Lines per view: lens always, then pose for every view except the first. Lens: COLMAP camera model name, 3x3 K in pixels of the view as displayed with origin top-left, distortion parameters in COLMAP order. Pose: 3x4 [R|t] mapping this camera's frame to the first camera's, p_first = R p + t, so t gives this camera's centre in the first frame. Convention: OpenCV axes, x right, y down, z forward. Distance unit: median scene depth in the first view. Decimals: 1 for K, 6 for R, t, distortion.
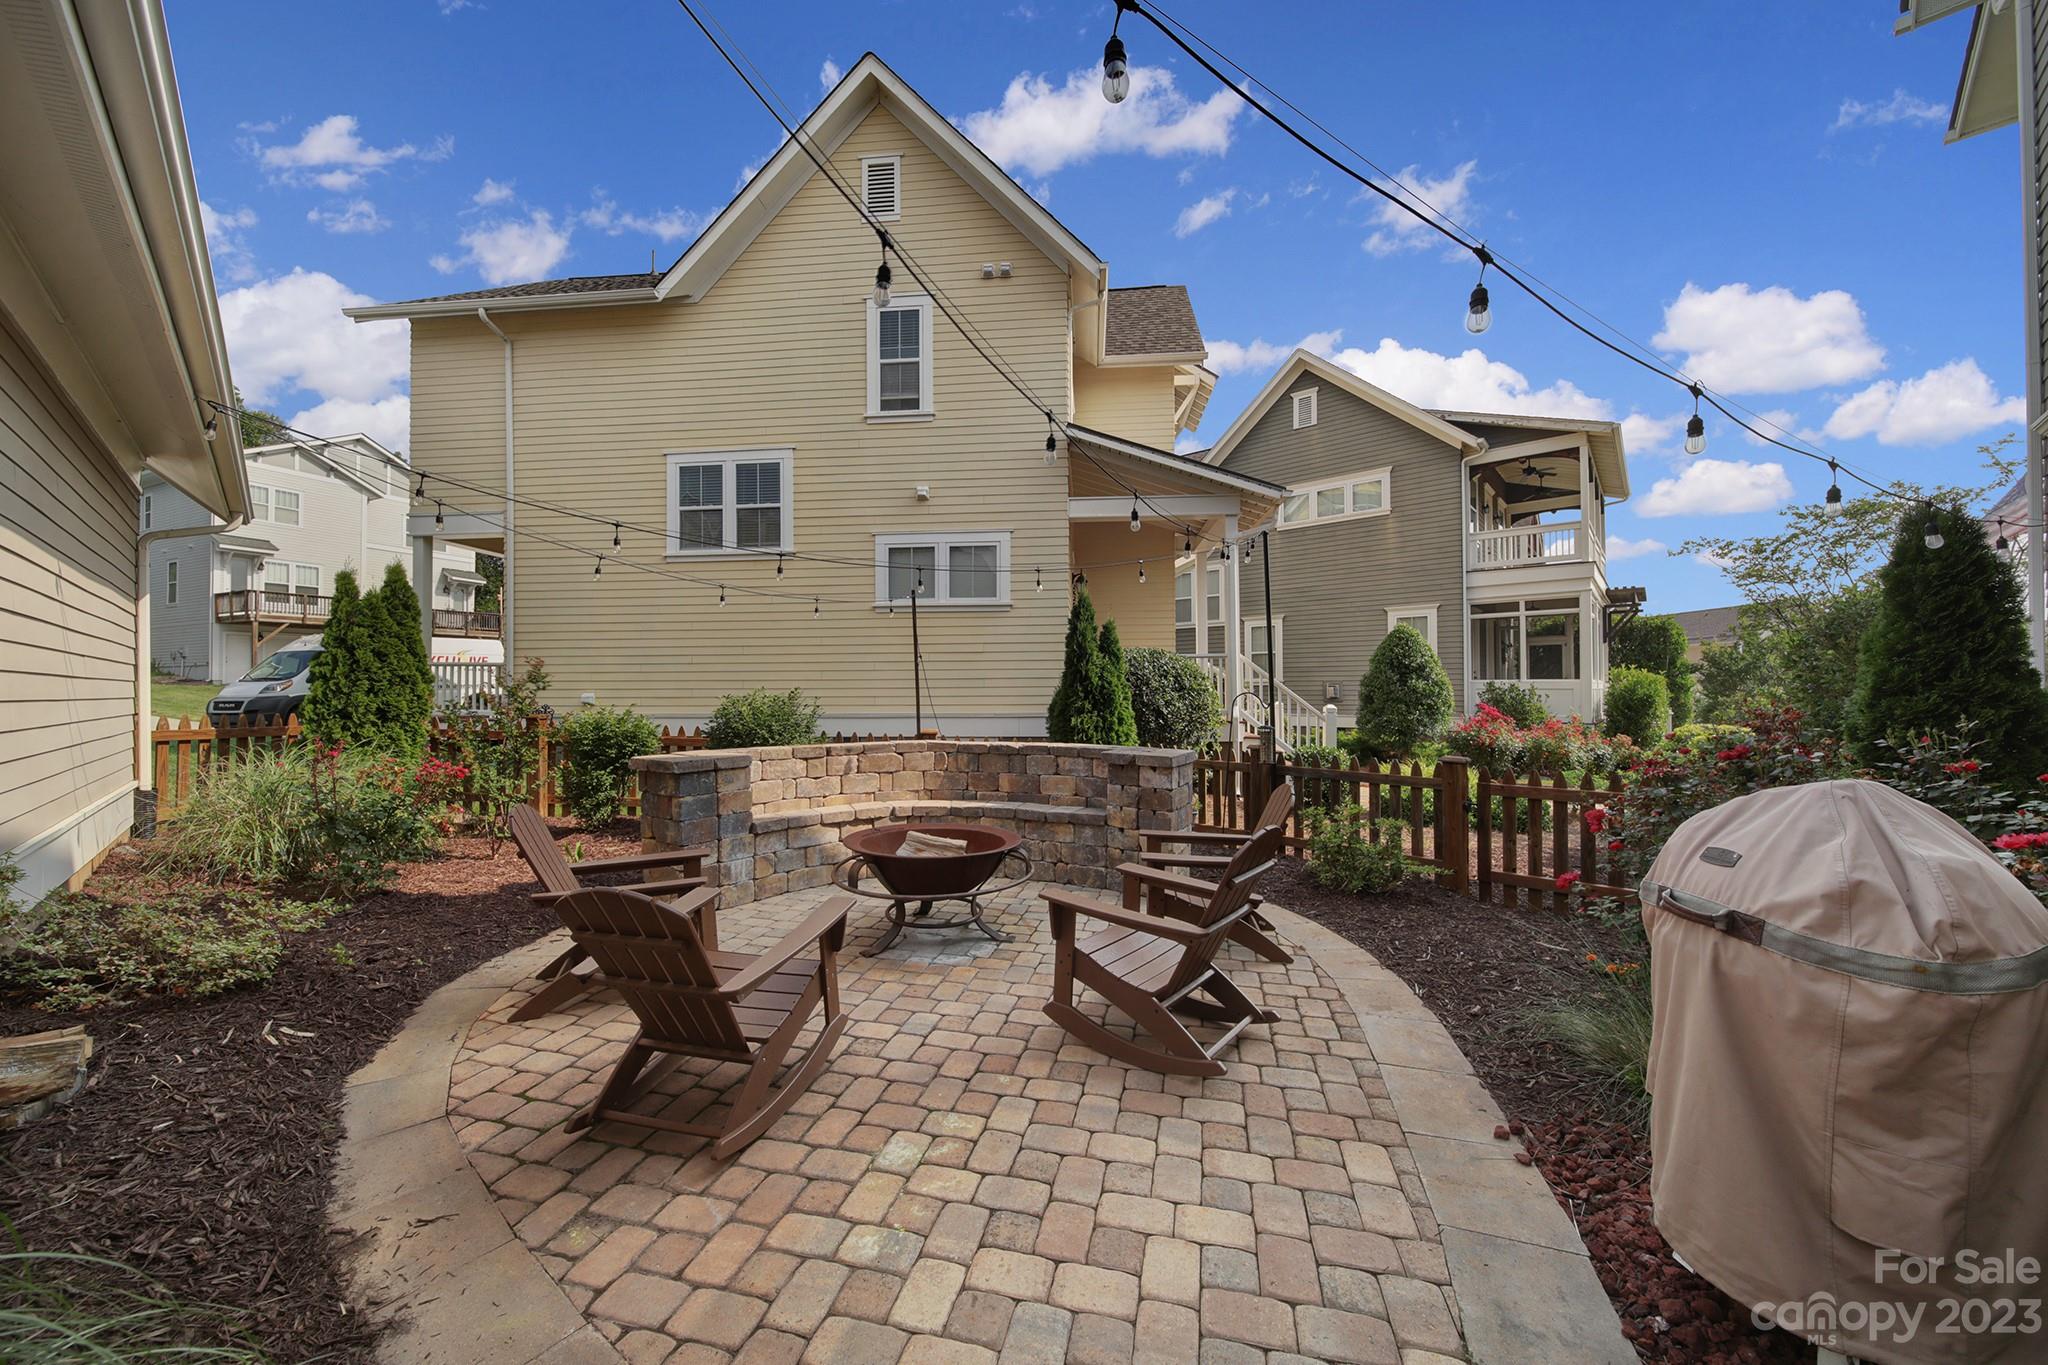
lens RADIAL K [[724.0, 0, 1028.0], [0, 724.0, 655.5], [0, 0, 1]] dist [-0.000220, -0.000134]
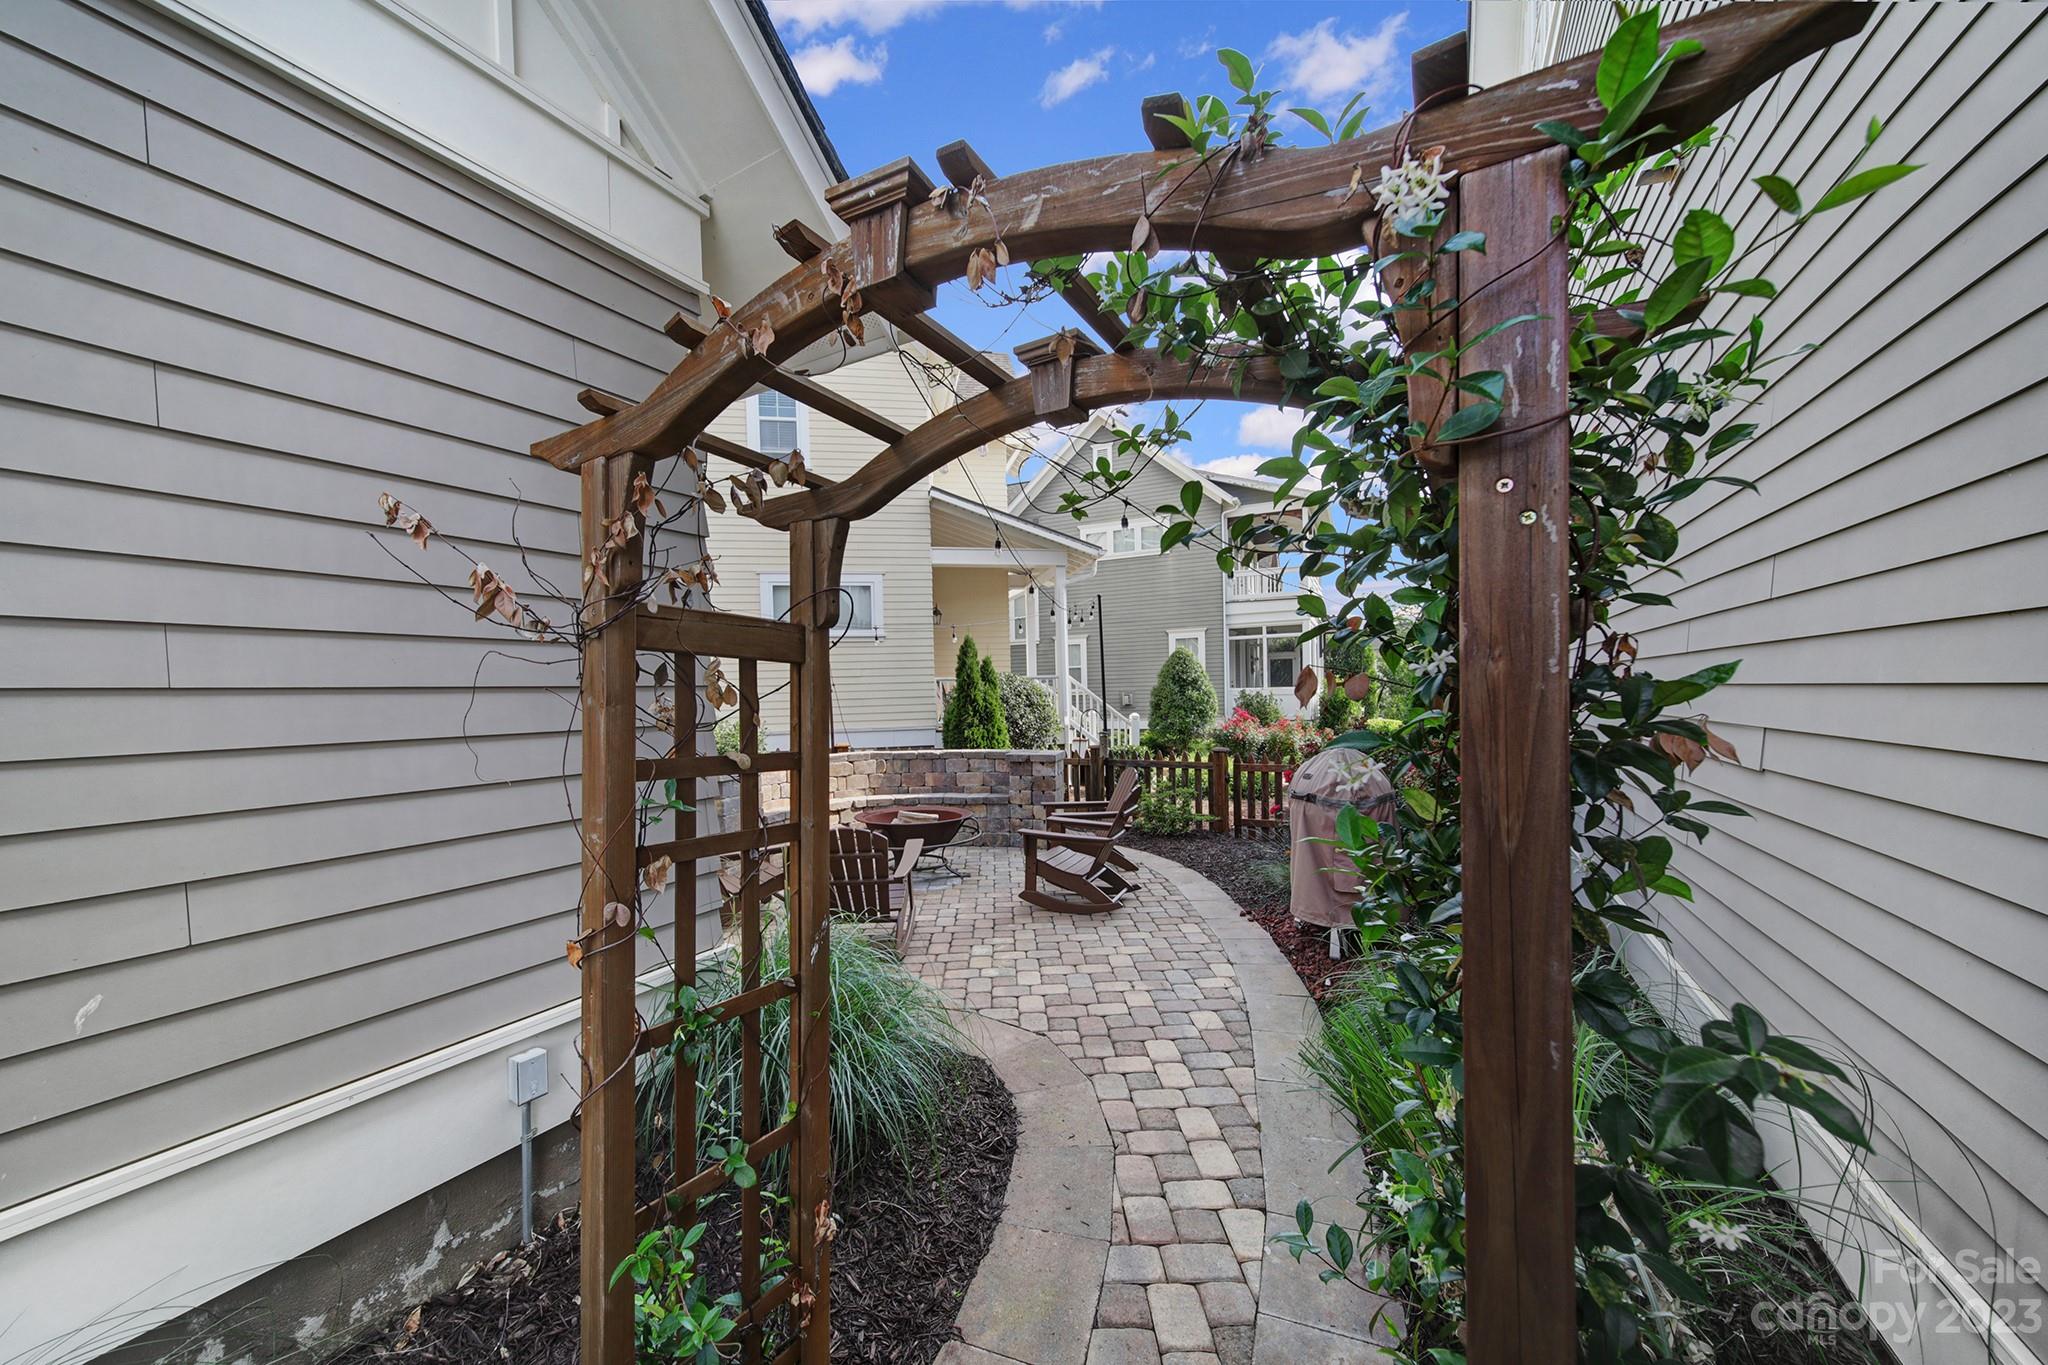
lens RADIAL K [[708.9, 0, 1021.2], [0, 708.9, 672.2], [0, 0, 1]] dist [-0.001904, -0.000013]
pose [[0.965436, -0.012049, 0.260363, -0.205689], [0.009251, 0.999886, 0.011970, -0.042231], [-0.260477, -0.009148, 0.965437, -0.336757]]
